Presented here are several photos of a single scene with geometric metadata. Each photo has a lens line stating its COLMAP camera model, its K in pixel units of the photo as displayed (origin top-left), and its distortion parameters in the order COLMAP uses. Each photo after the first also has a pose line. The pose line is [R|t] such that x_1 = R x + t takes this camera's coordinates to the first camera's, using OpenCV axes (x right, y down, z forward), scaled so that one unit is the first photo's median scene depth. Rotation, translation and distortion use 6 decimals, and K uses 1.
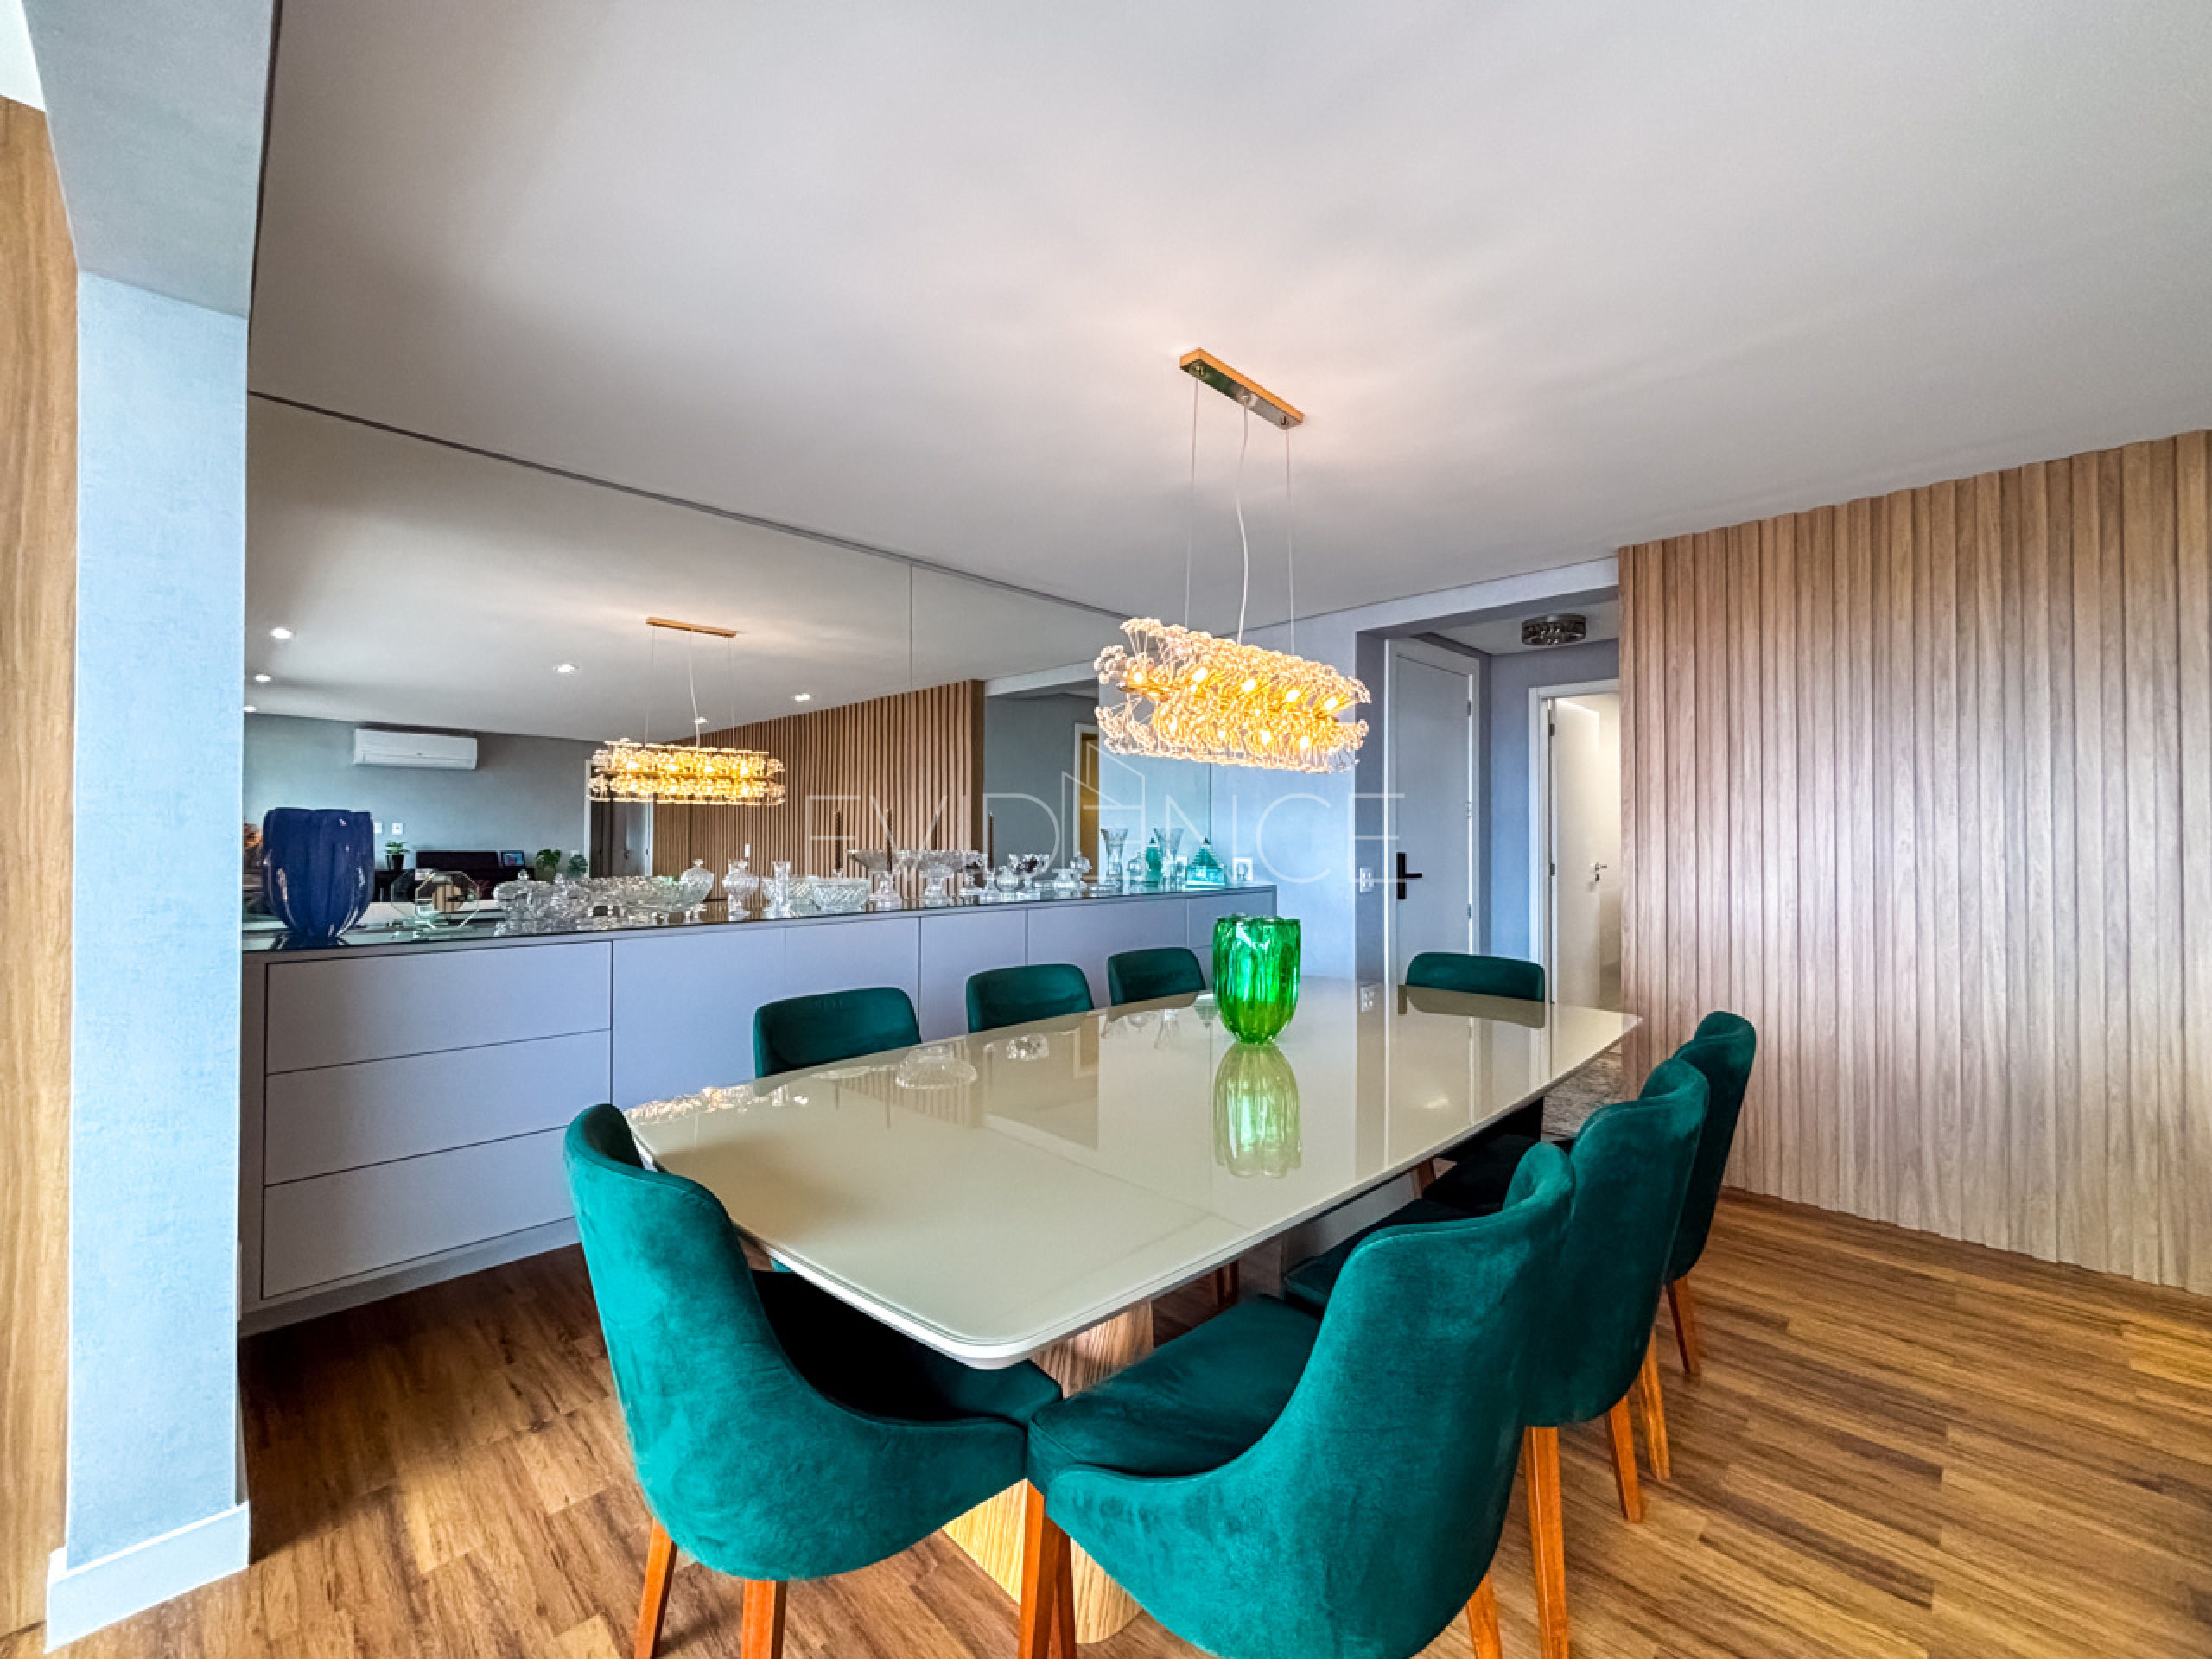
lens RADIAL K [[889.6, 0, 1105.8], [0, 889.6, 825.5], [0, 0, 1]] dist [-0.000381, 0.000973]
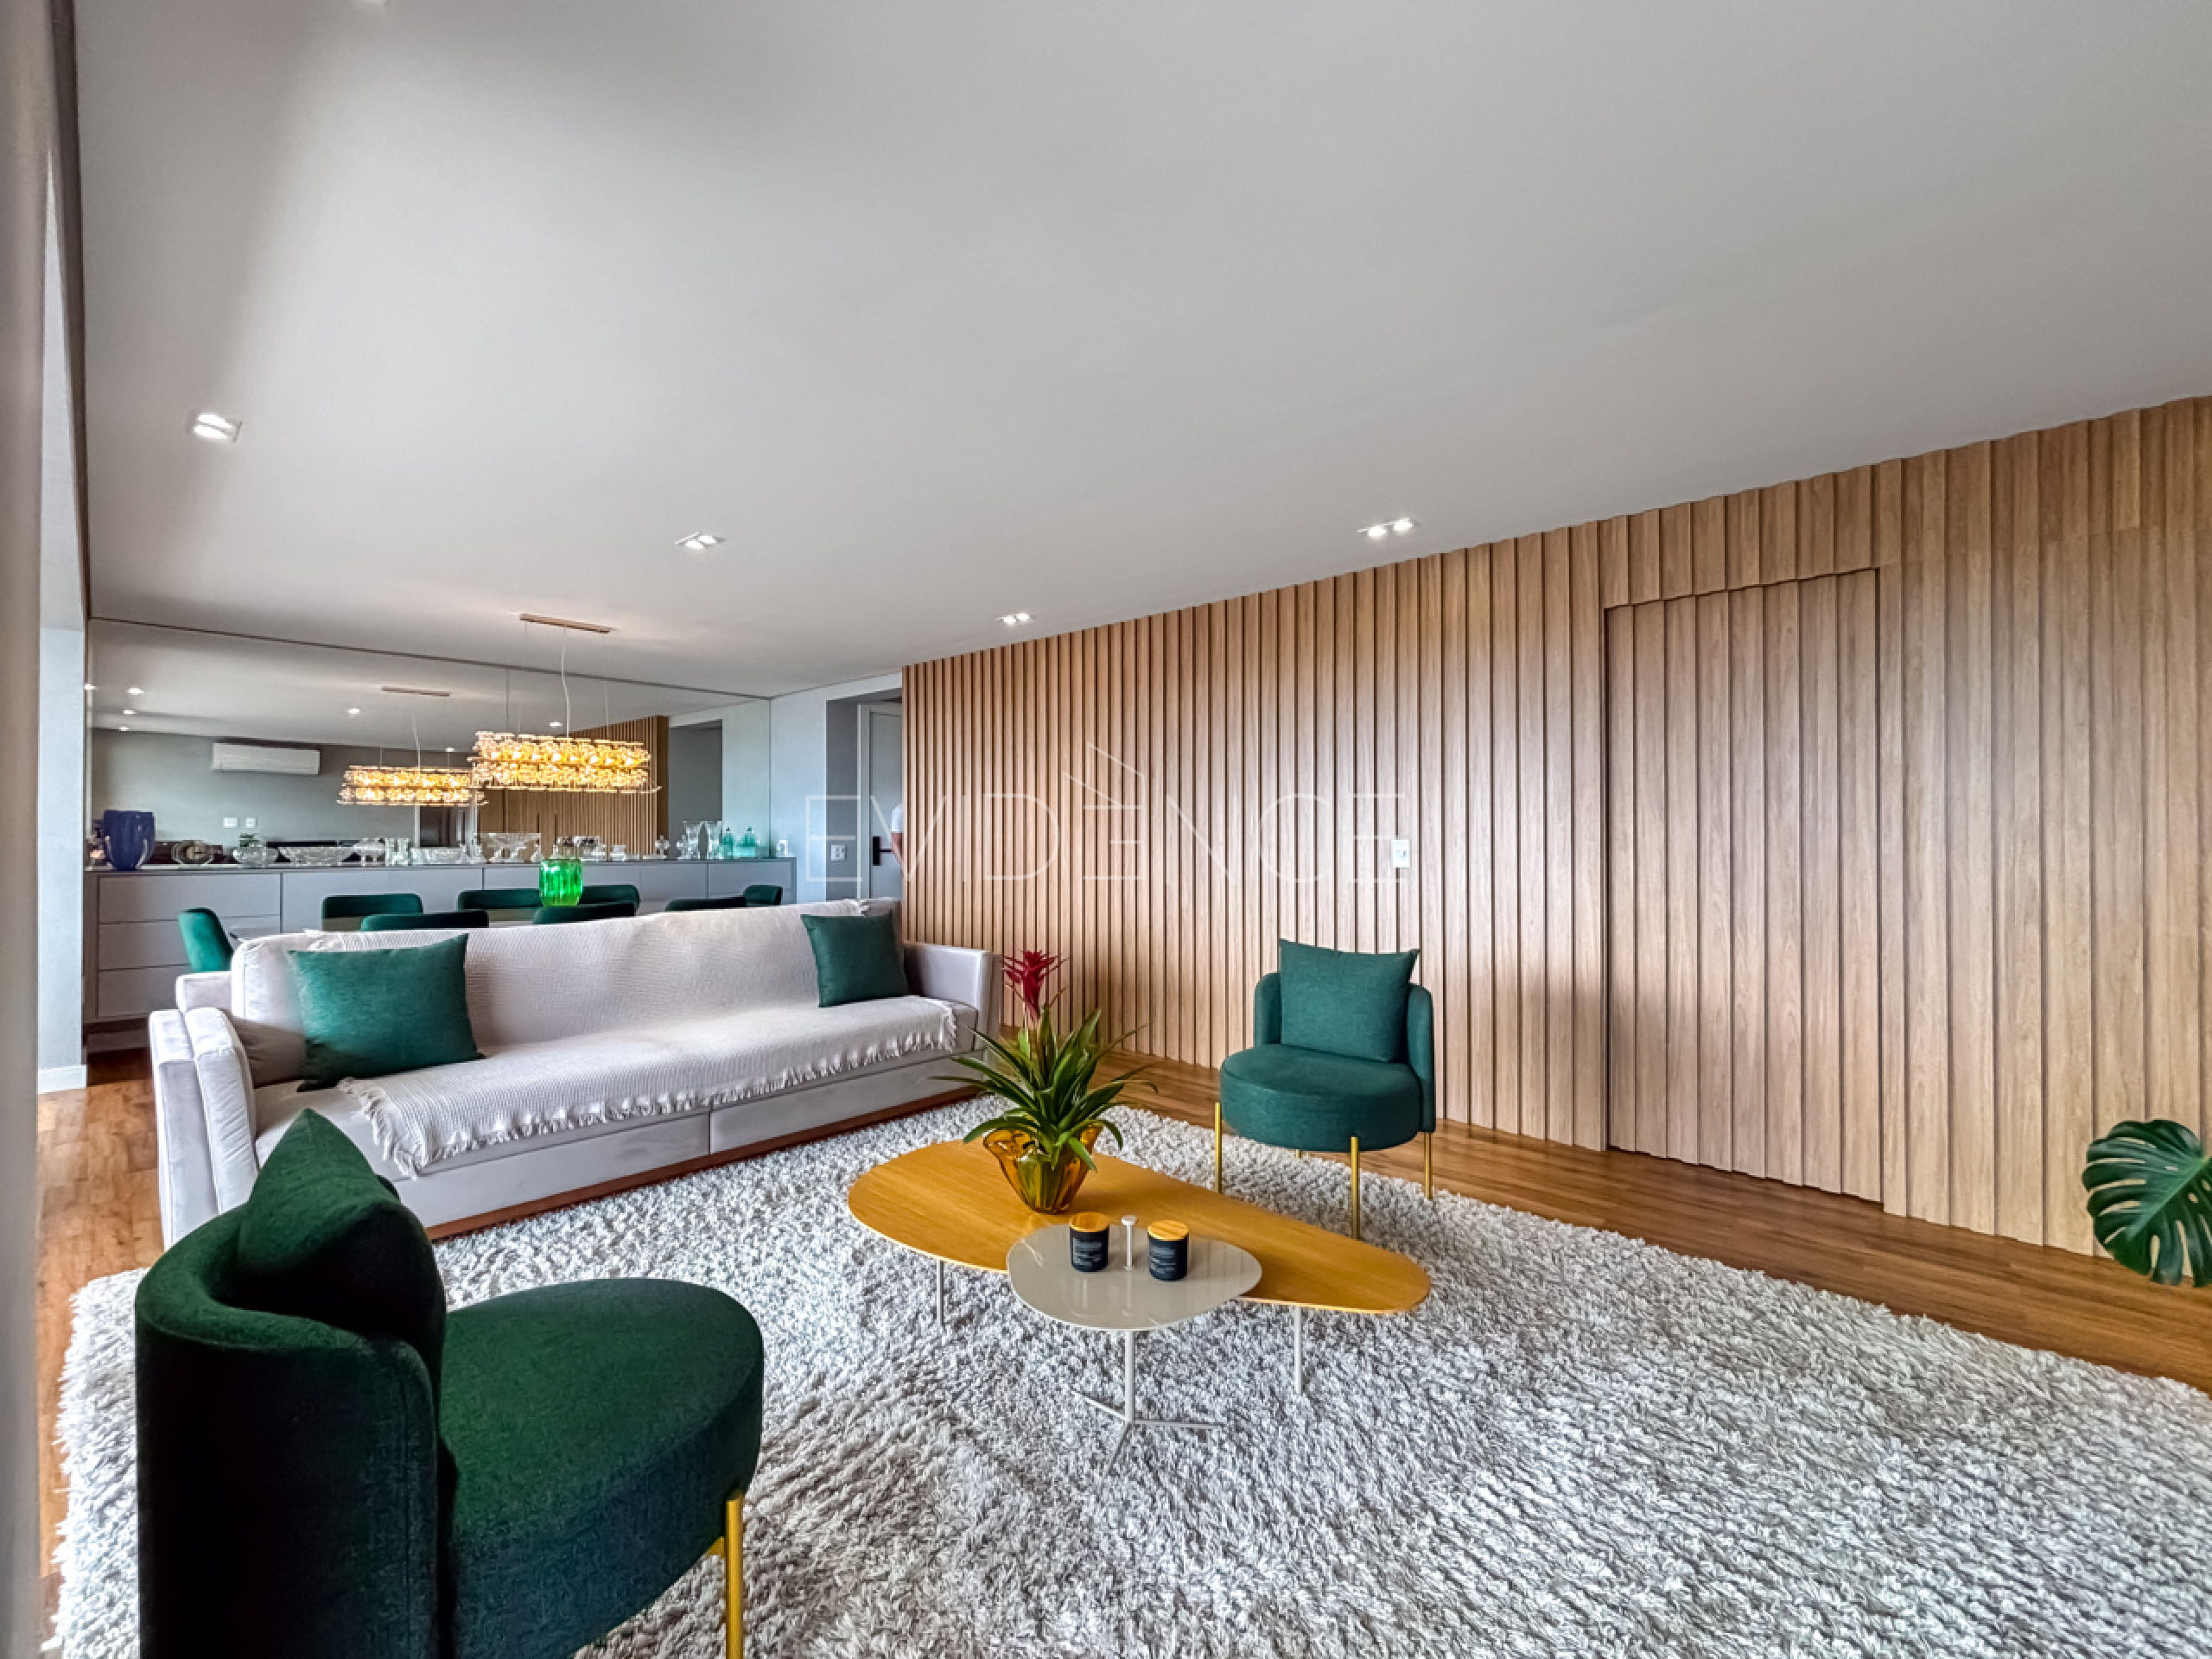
lens RADIAL K [[908.4, 0, 1106.0], [0, 908.4, 829.5], [0, 0, 1]] dist [0.028053, -0.000181]
pose [[0.999154, -0.002619, 0.041032, 1.014382], [0.002332, 0.999972, 0.007056, 0.011566], [-0.041049, -0.006954, 0.999133, -0.989510]]
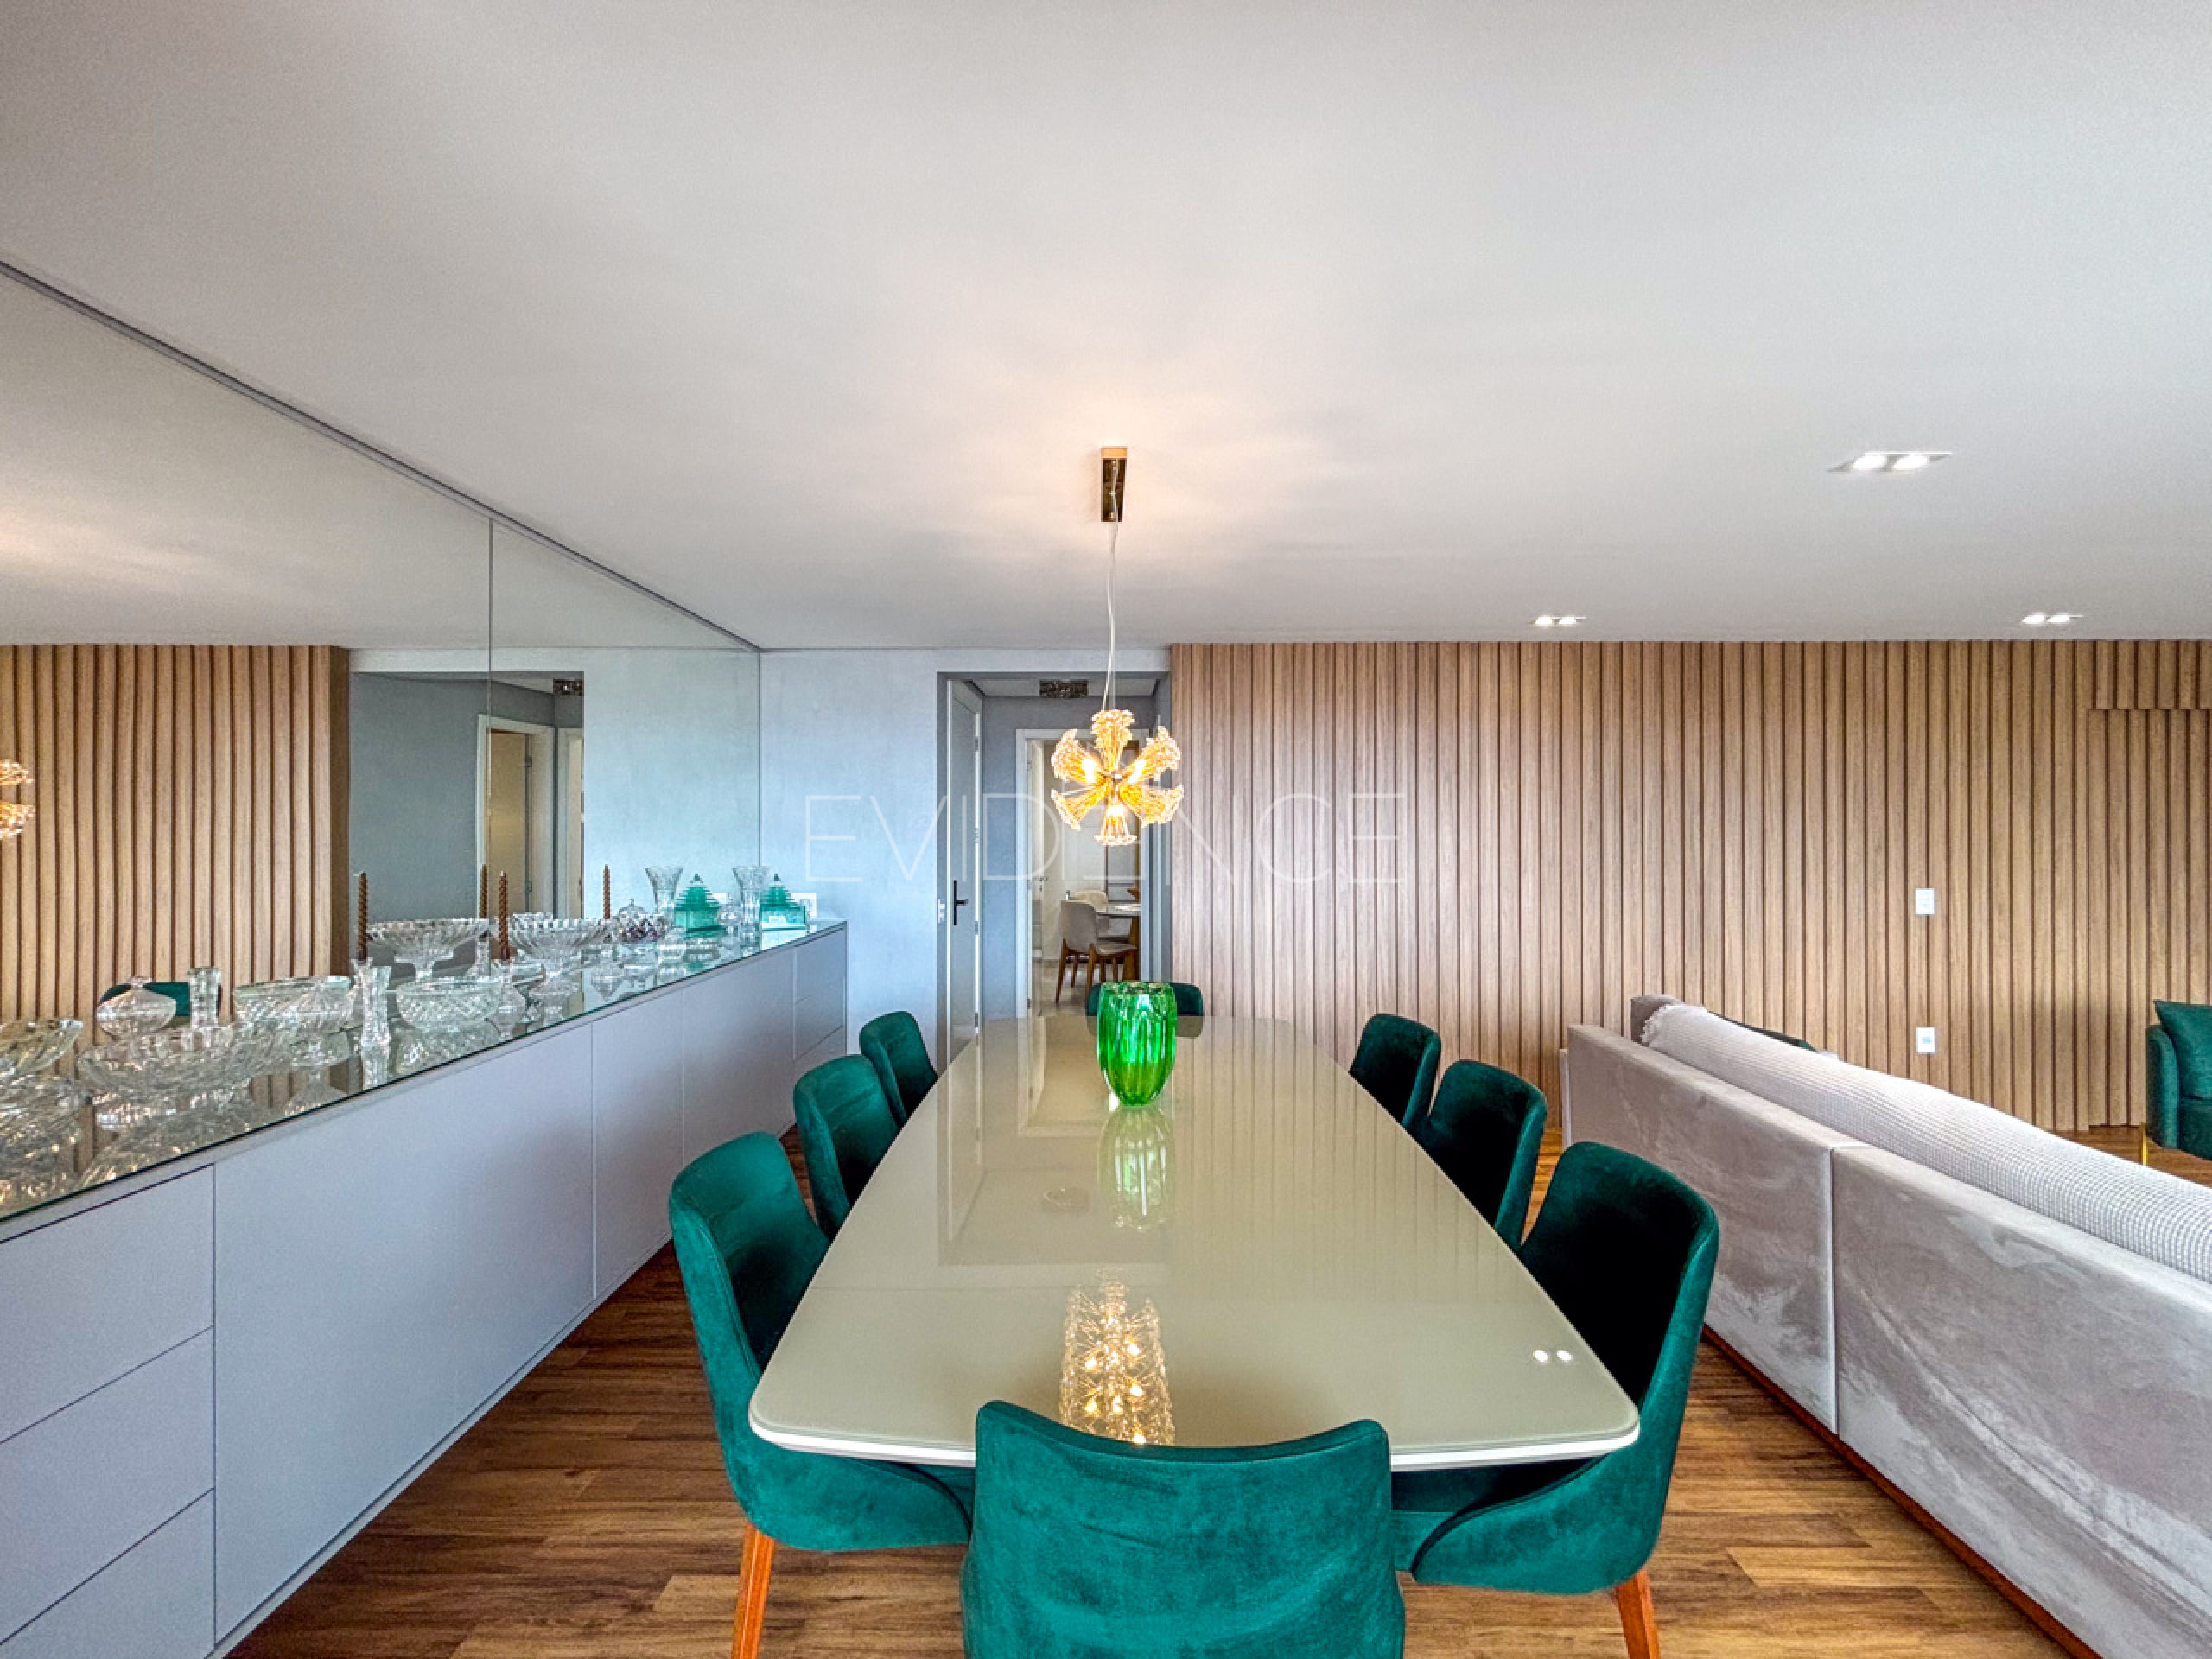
lens RADIAL K [[887.5, 0, 1077.8], [0, 887.5, 824.2], [0, 0, 1]] dist [-0.001410, -0.000383]
pose [[0.719553, -0.002376, 0.694433, -0.438834], [-0.006488, 0.999928, 0.010143, -0.072524], [-0.694407, -0.011804, 0.719486, 0.199827]]
